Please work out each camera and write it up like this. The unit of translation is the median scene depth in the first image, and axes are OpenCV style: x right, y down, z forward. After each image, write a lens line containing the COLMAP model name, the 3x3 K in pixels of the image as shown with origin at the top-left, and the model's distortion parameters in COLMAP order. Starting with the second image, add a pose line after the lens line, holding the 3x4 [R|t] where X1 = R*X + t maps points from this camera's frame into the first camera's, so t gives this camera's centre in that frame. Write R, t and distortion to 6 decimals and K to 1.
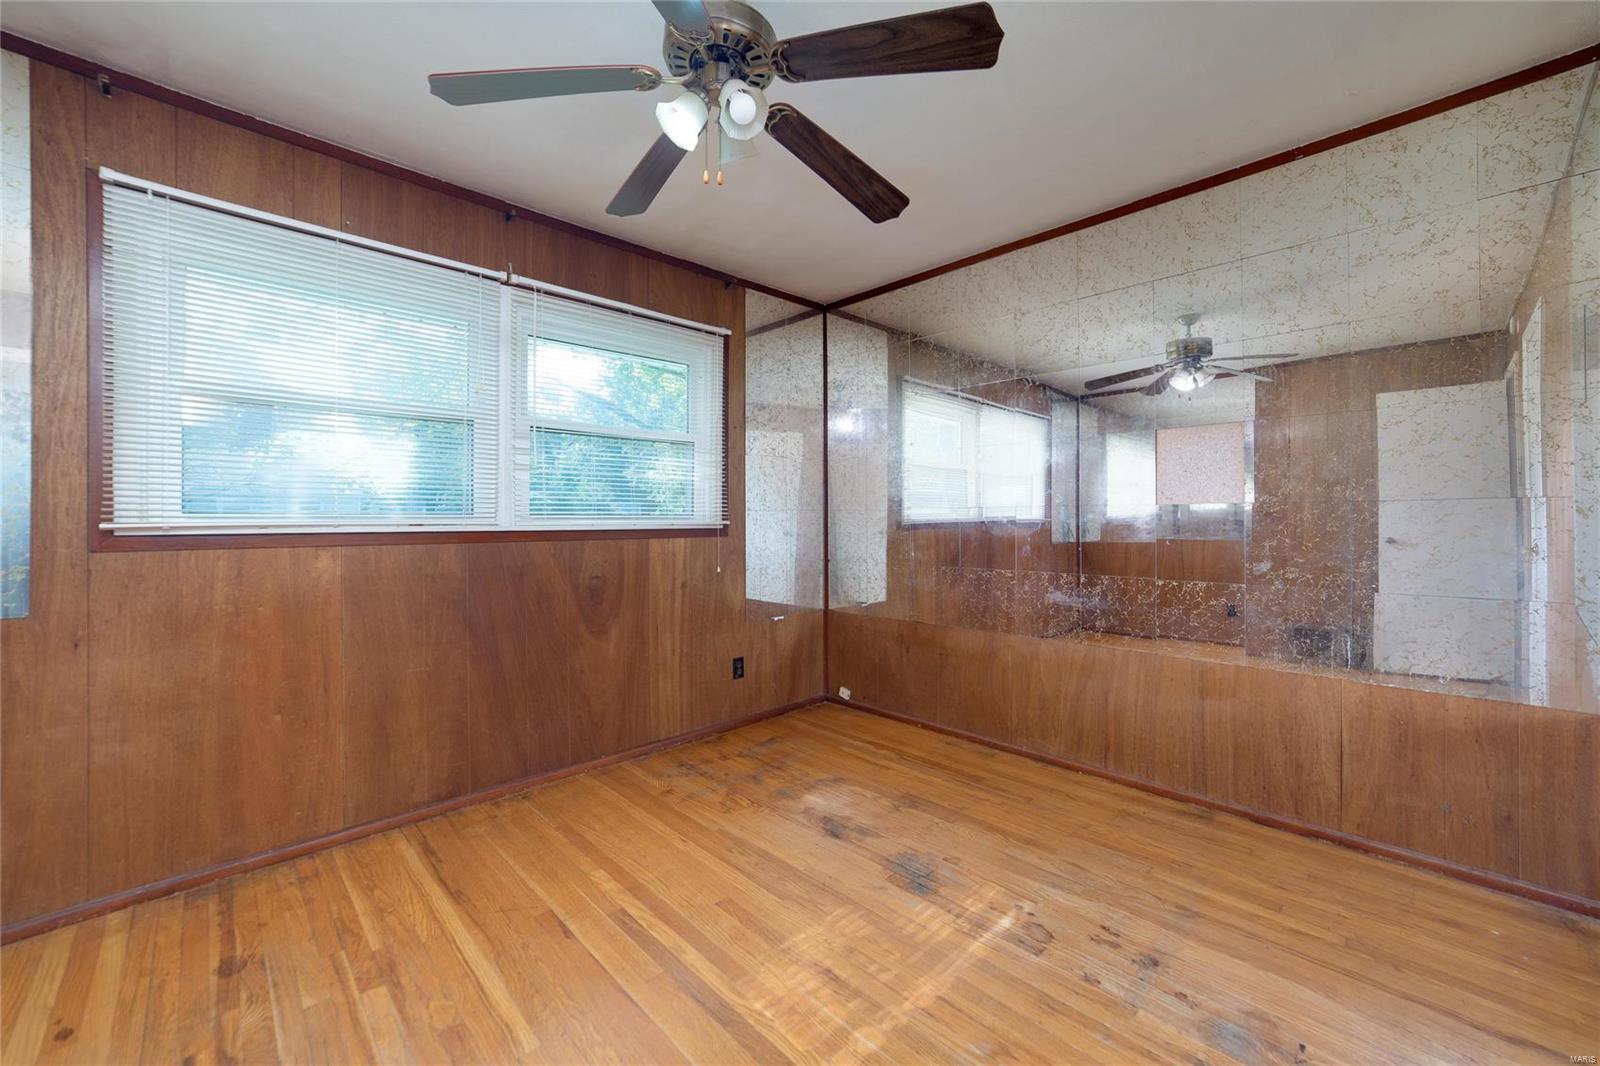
lens RADIAL K [[627.1, 0, 809.2], [0, 627.1, 516.5], [0, 0, 1]] dist [-0.011209, 0.006921]
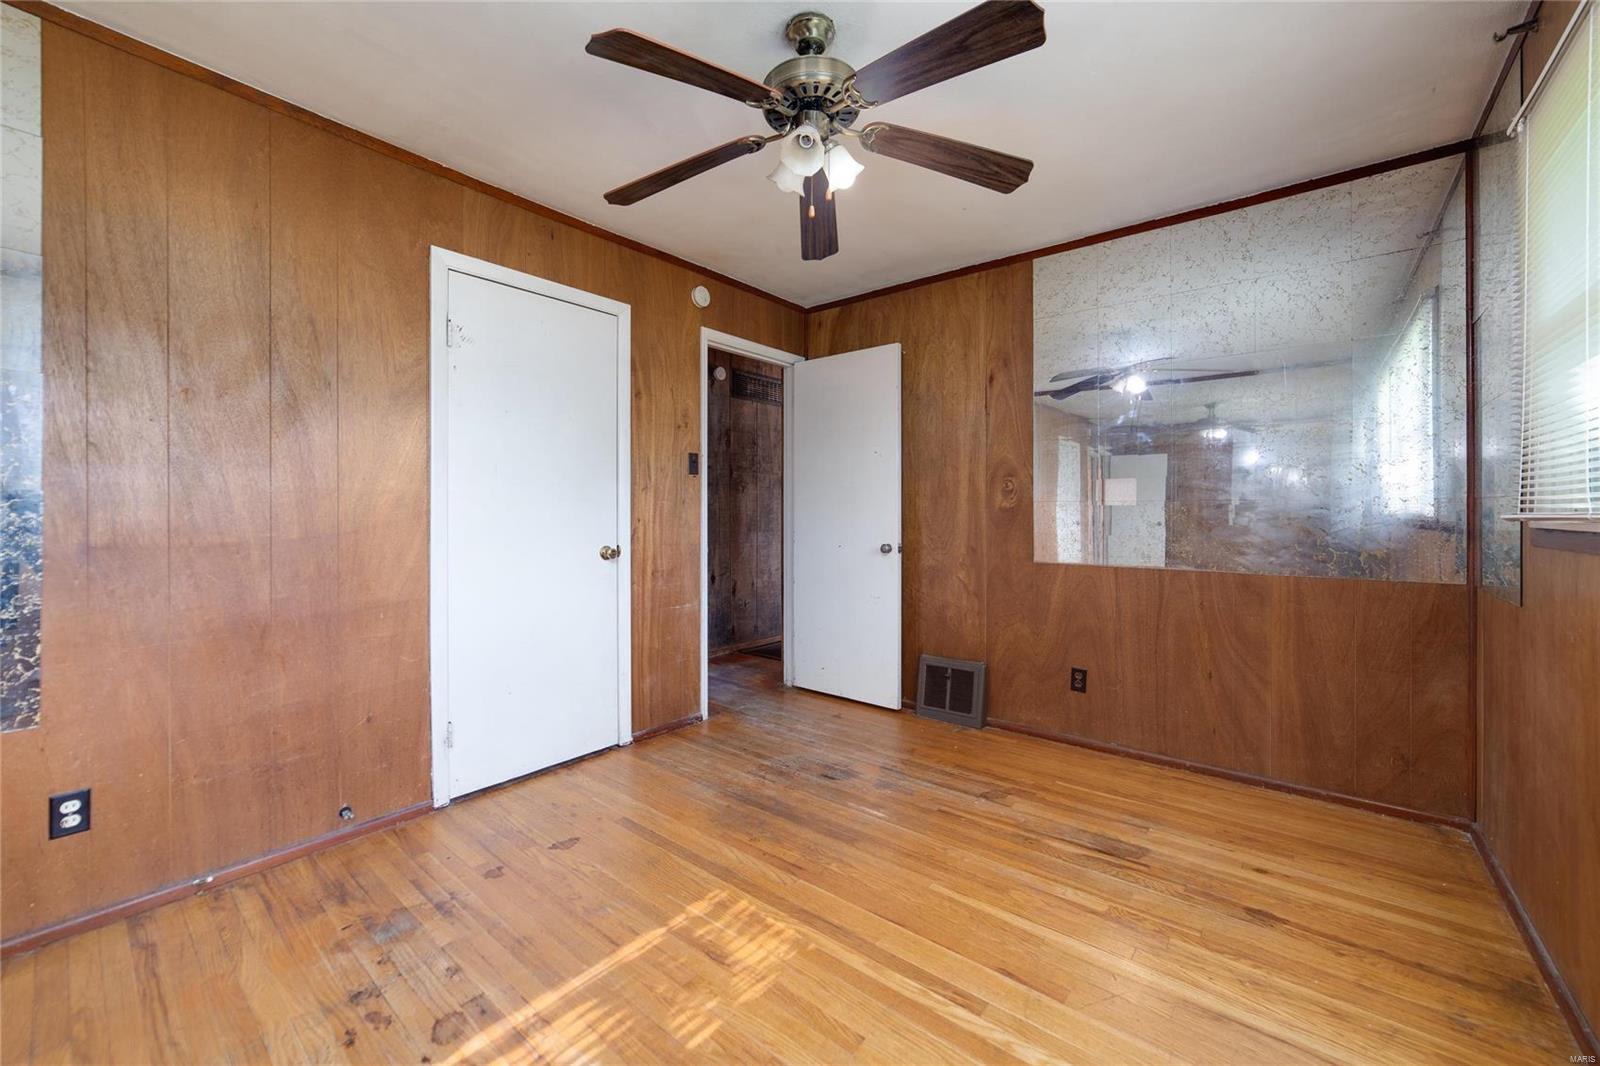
lens RADIAL K [[627.1, 0, 809.2], [0, 627.1, 516.5], [0, 0, 1]] dist [-0.011209, 0.006921]
pose [[-0.992896, 0.004677, -0.118892, -0.001813], [0.004426, 0.999987, 0.002377, 0.009374], [0.118901, 0.001834, -0.992904, 1.965358]]
